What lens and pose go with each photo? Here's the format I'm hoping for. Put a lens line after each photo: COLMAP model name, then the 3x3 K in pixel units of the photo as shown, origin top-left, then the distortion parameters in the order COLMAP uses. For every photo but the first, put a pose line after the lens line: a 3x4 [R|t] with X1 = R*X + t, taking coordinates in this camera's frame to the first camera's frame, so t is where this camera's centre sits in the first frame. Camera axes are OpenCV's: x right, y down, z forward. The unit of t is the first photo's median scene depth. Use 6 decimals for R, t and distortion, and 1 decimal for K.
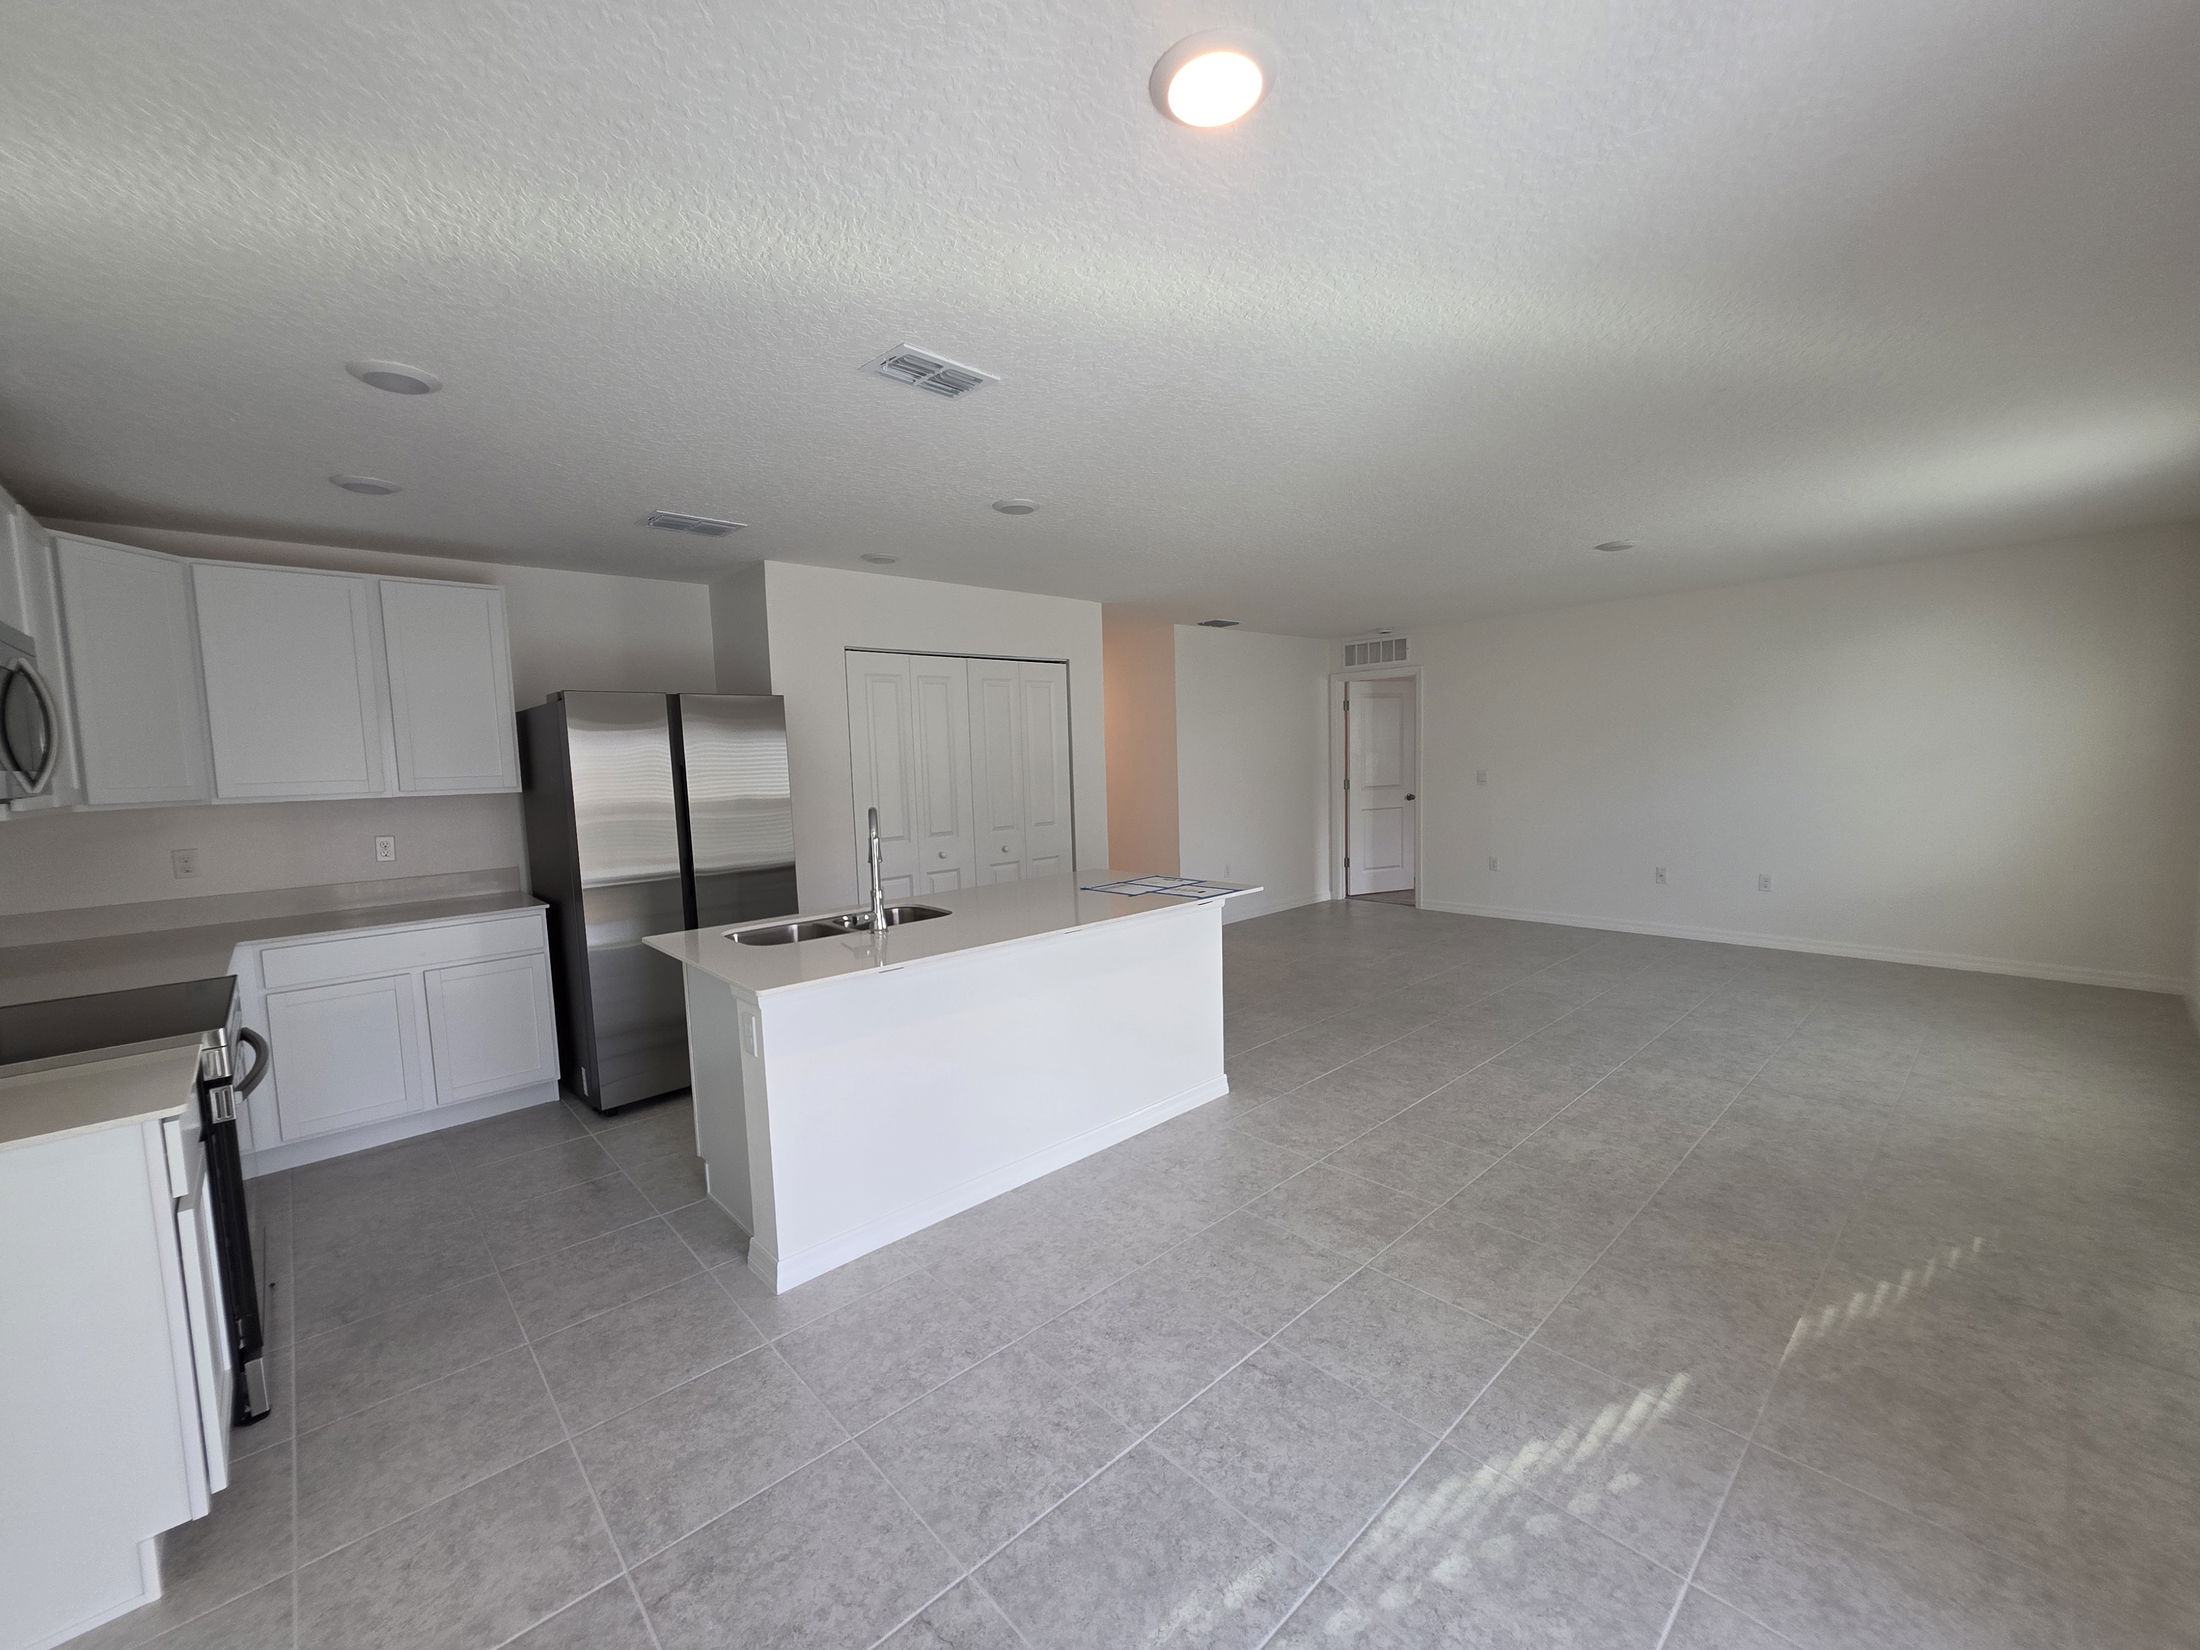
lens RADIAL K [[871.4, 0, 1104.8], [0, 871.4, 825.0], [0, 0, 1]] dist [-0.012969, 0.002702]
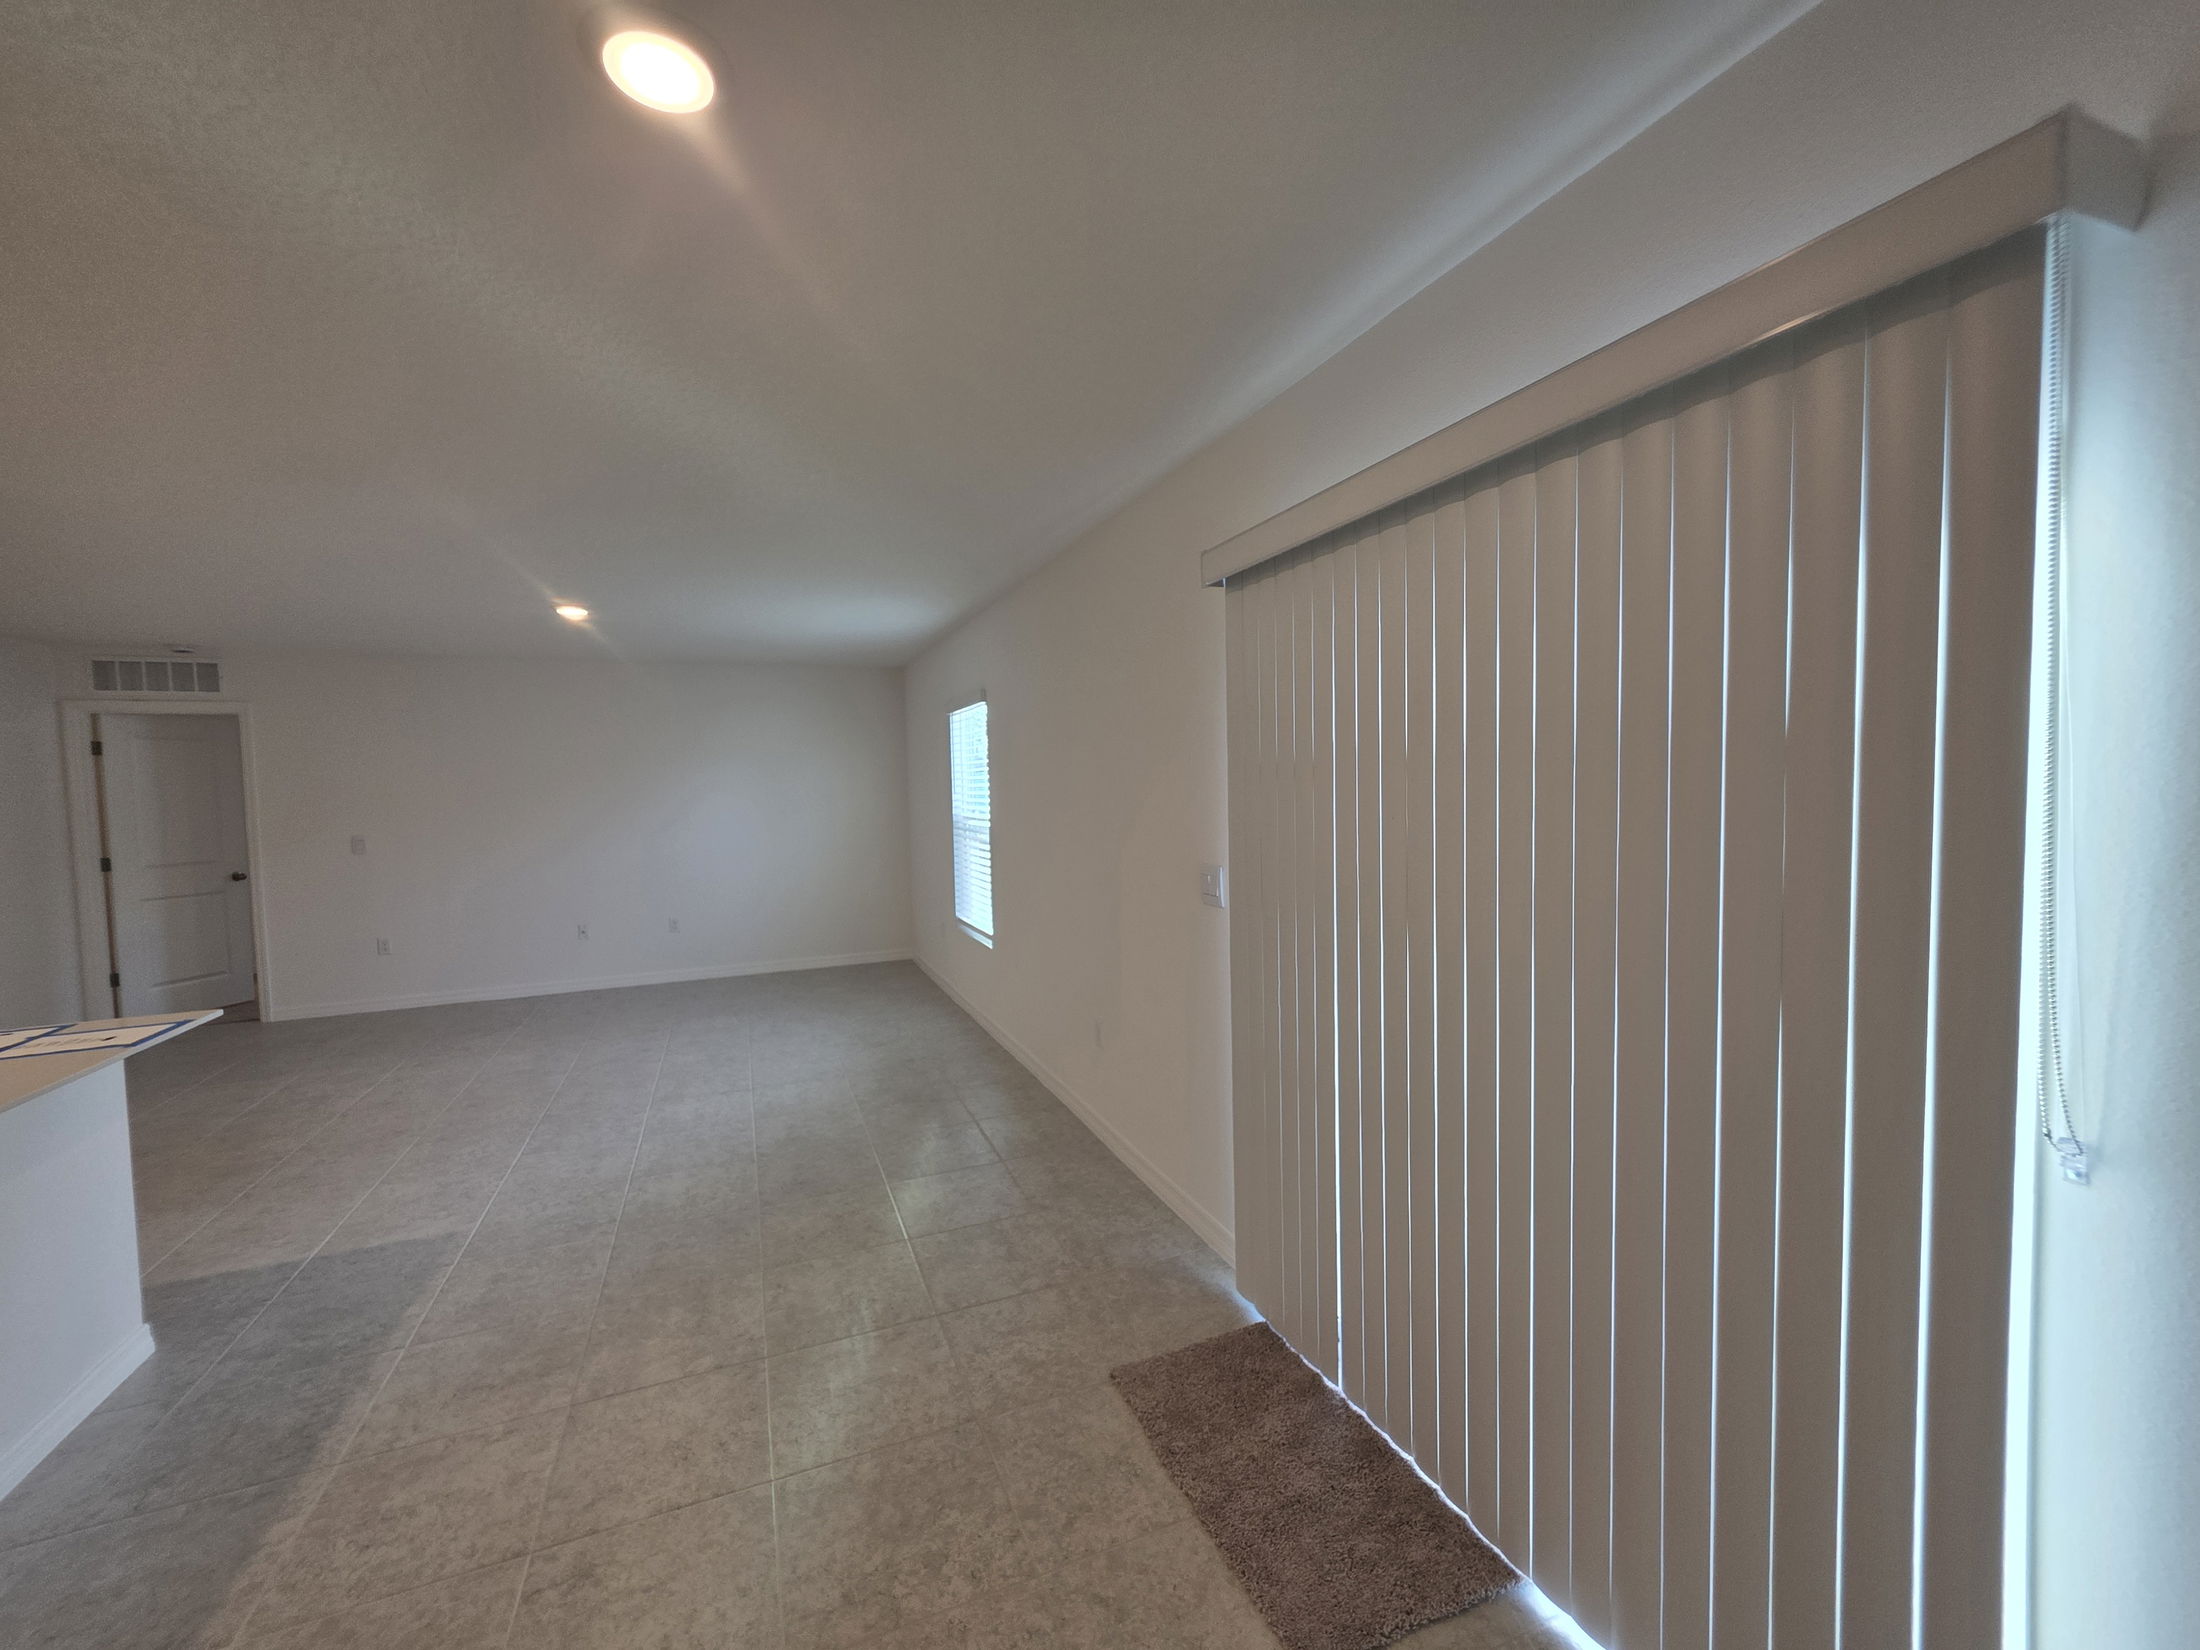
lens RADIAL K [[871.4, 0, 1102.9], [0, 871.4, 829.7], [0, 0, 1]] dist [-0.012969, 0.002702]
pose [[0.343144, -0.025492, 0.938937, -0.349250], [0.089077, 0.996009, -0.005512, -0.005774], [-0.935049, 0.085529, 0.344046, 0.196638]]
